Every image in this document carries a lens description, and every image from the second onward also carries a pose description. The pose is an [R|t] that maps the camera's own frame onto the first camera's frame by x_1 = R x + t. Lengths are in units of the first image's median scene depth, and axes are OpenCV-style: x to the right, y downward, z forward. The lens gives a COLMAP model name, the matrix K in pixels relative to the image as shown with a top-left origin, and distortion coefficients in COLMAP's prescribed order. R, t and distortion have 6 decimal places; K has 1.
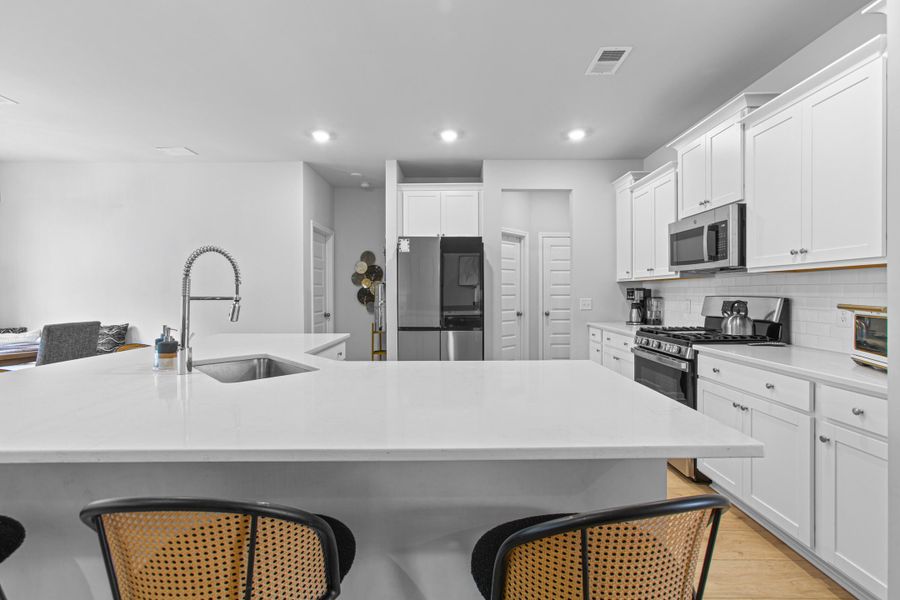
lens RADIAL K [[400.7, 0, 451.3], [0, 400.7, 291.5], [0, 0, 1]] dist [-0.002356, 0.000458]
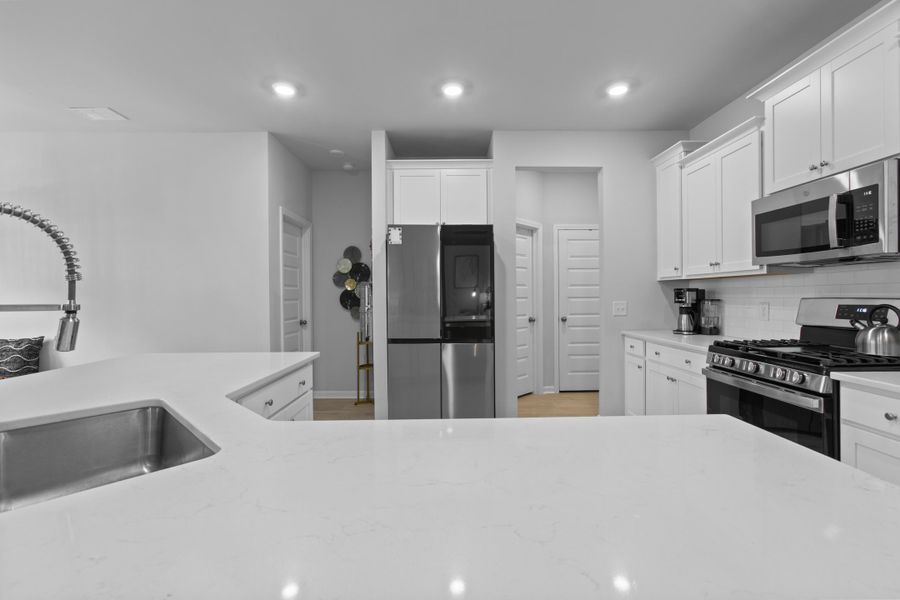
lens RADIAL K [[400.7, 0, 451.3], [0, 400.7, 291.5], [0, 0, 1]] dist [-0.002356, 0.000458]
pose [[0.999834, -0.004184, 0.017732, -0.020902], [0.004299, 0.999970, -0.006485, 0.000874], [-0.017704, 0.006560, 0.999822, 0.207925]]
